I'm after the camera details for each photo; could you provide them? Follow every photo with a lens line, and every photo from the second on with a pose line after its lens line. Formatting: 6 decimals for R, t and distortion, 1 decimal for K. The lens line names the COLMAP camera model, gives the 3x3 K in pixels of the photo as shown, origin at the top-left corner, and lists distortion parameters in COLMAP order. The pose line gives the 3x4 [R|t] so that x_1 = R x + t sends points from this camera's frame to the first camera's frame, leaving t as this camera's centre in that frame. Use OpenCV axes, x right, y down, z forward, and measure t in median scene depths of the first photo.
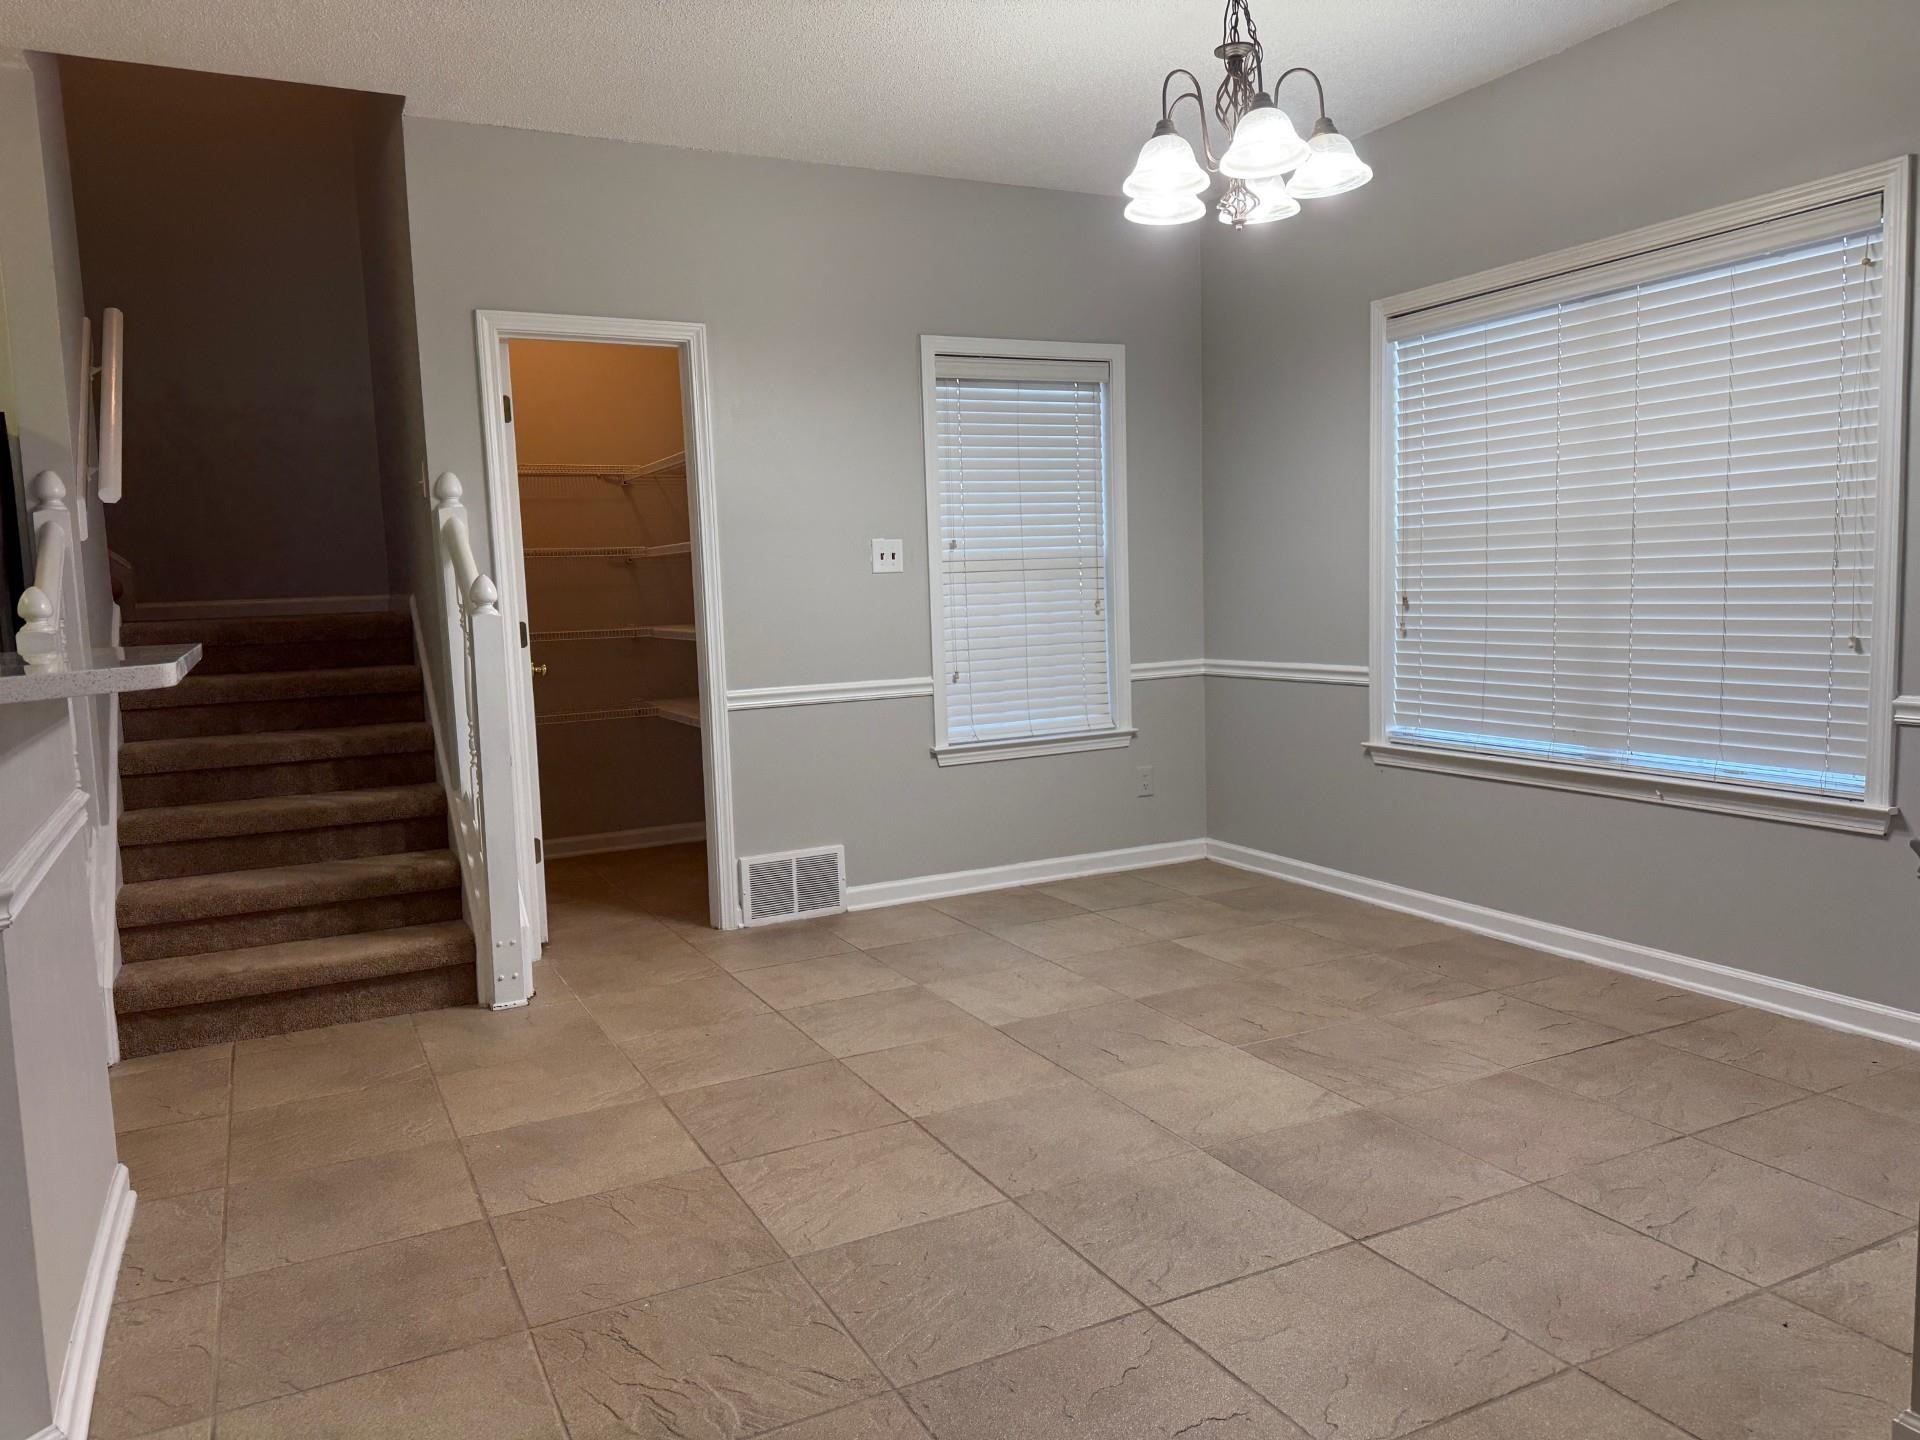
lens RADIAL K [[1339.2, 0, 954.0], [0, 1339.2, 729.6], [0, 0, 1]] dist [0.028205, -0.042408]
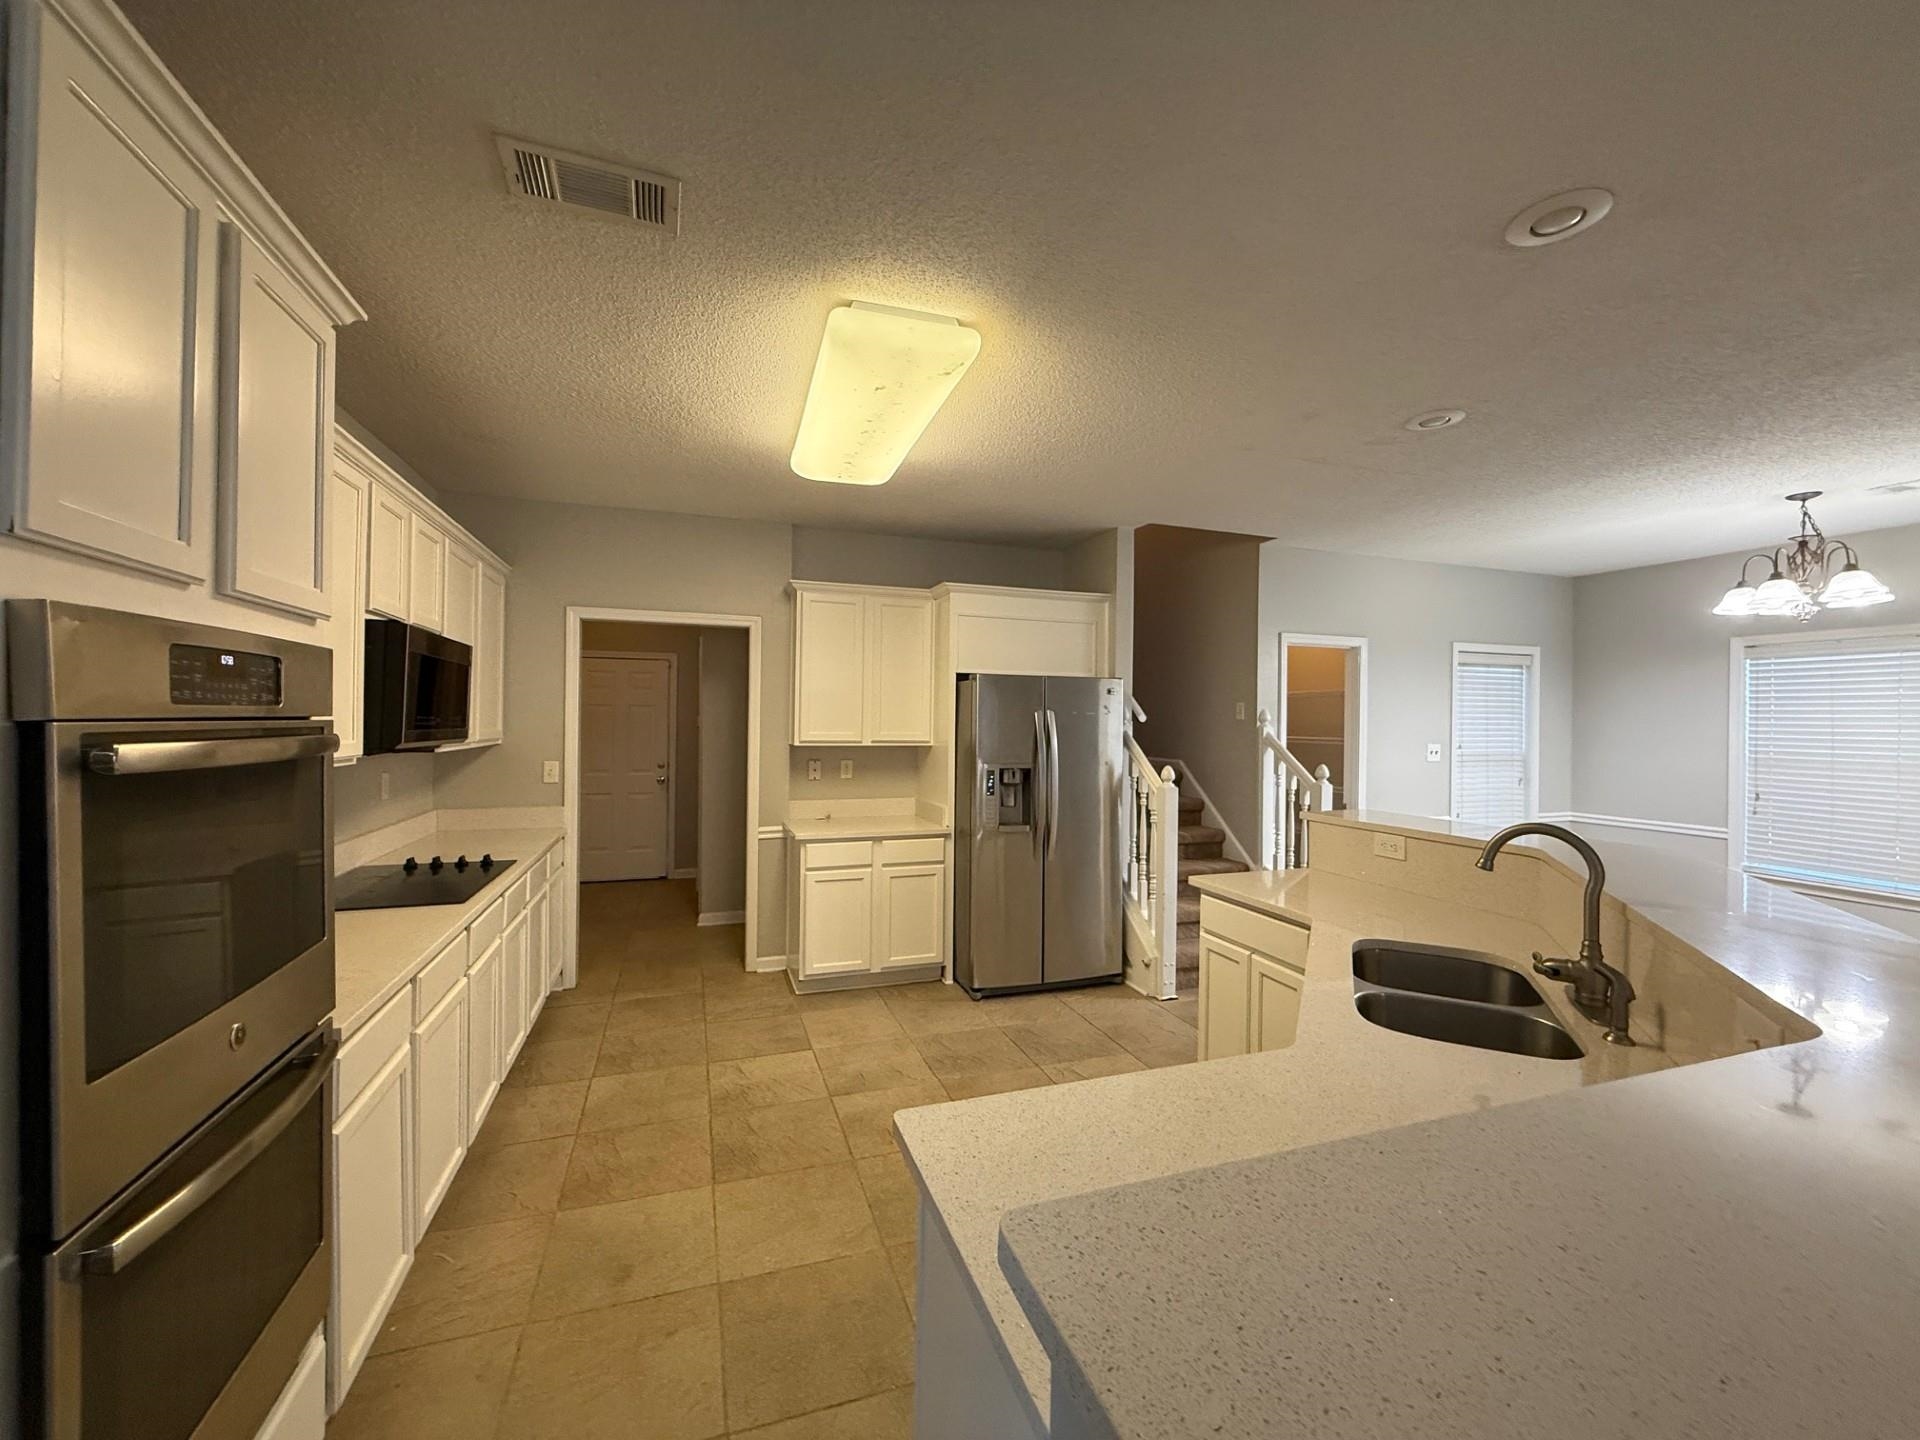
lens RADIAL K [[764.9, 0, 960.2], [0, 764.9, 721.3], [0, 0, 1]] dist [-0.001872, 0.000951]
pose [[0.990450, 0.047747, -0.129339, -0.757390], [-0.061156, 0.992927, -0.101766, -0.027900], [0.123565, 0.108704, 0.986365, -0.229003]]
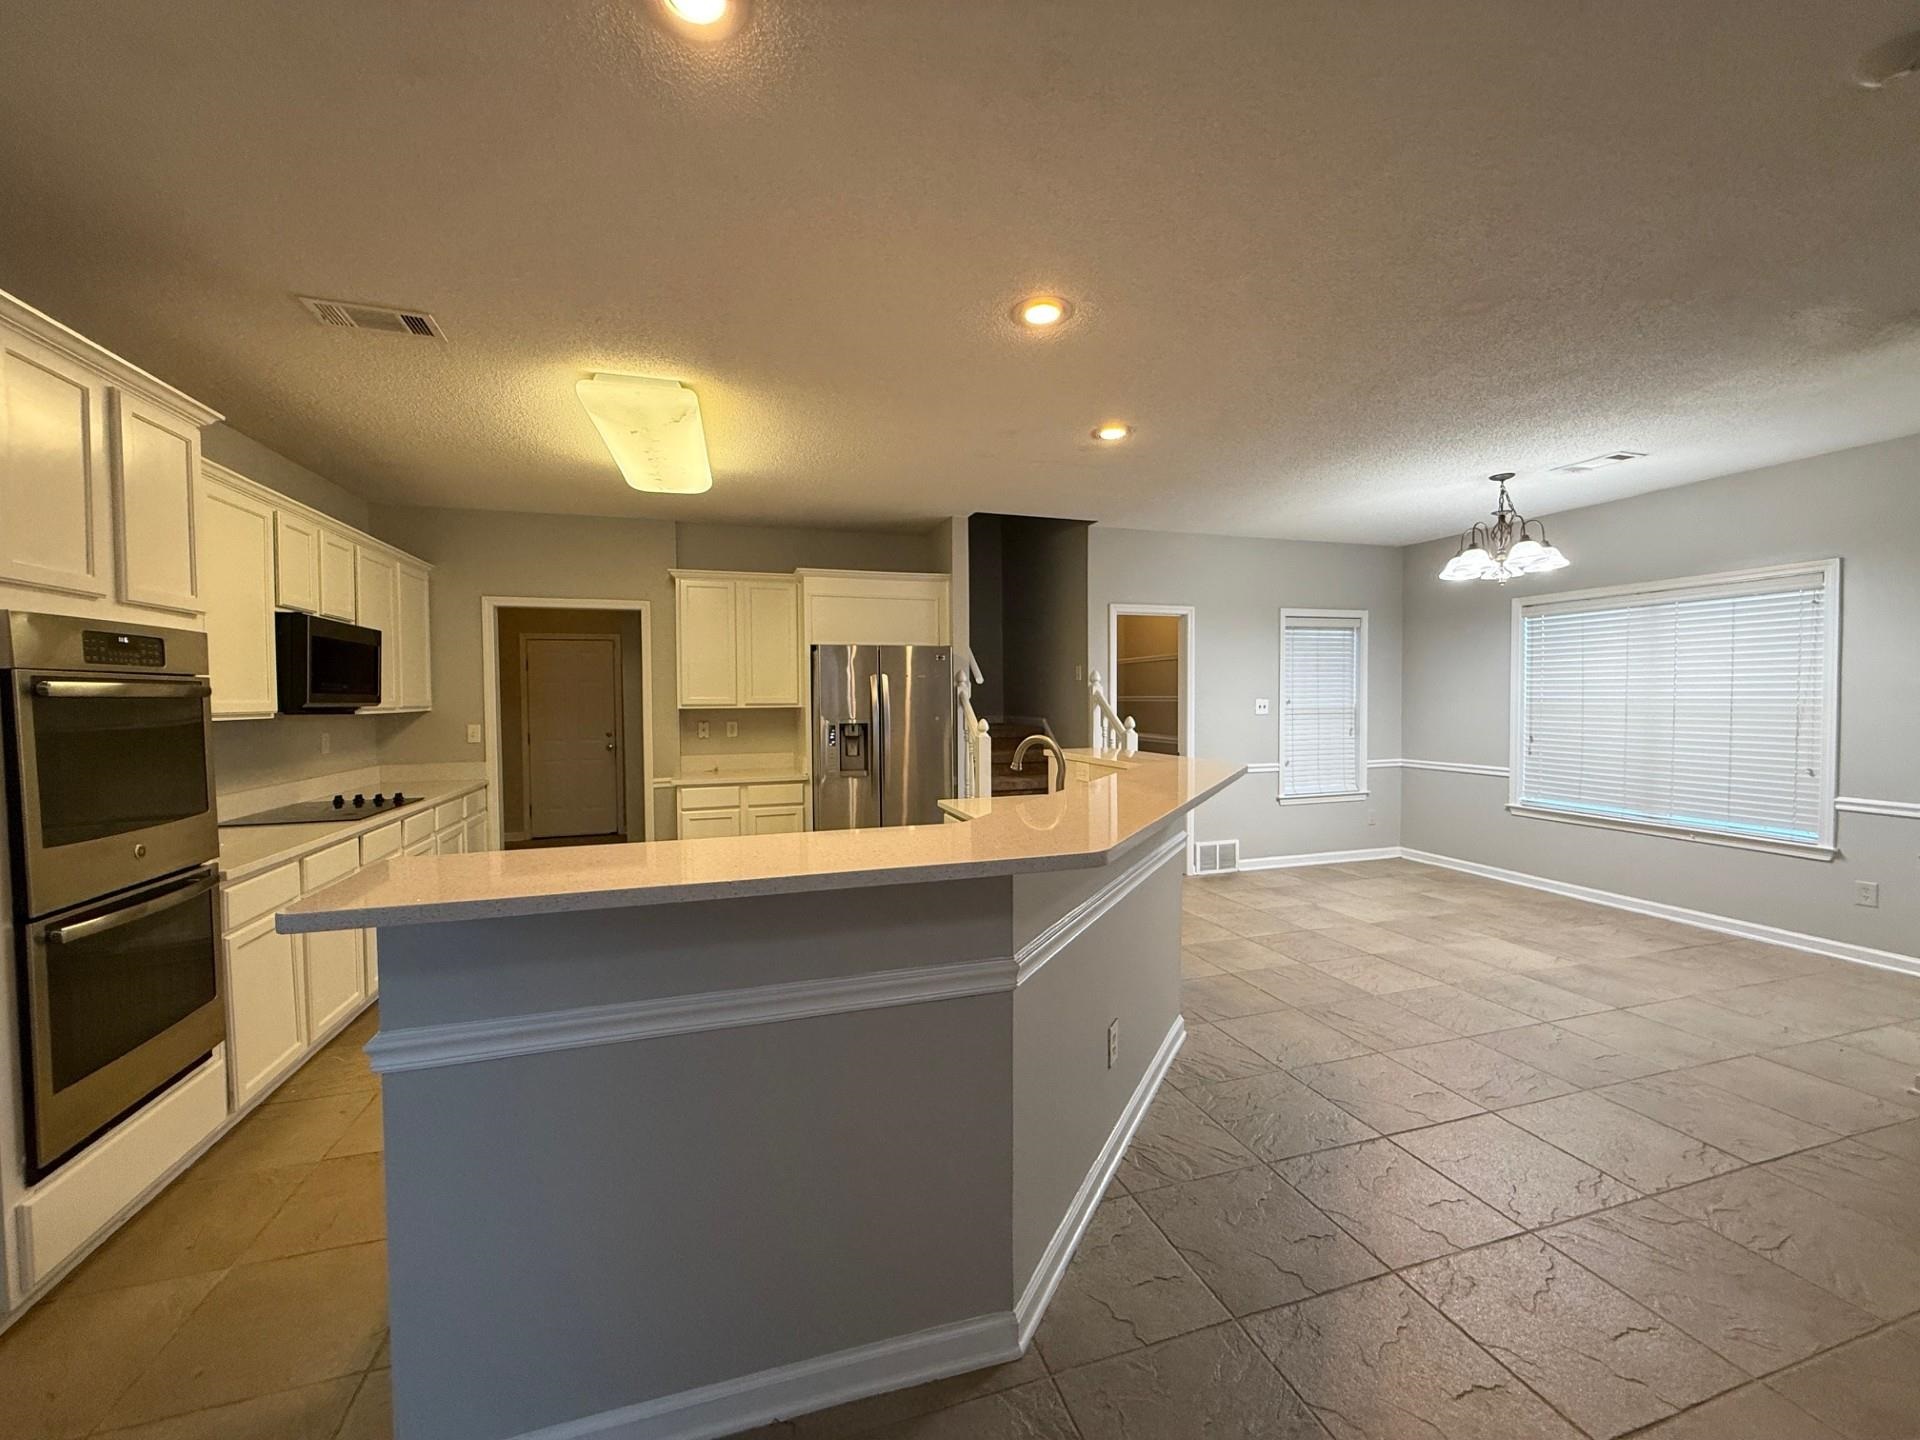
lens RADIAL K [[764.9, 0, 958.5], [0, 764.9, 719.9], [0, 0, 1]] dist [-0.001872, 0.000951]
pose [[0.986767, 0.032433, -0.158866, -0.438500], [-0.044208, 0.996485, -0.071156, 0.001480], [0.156000, 0.077238, 0.984733, -0.391112]]
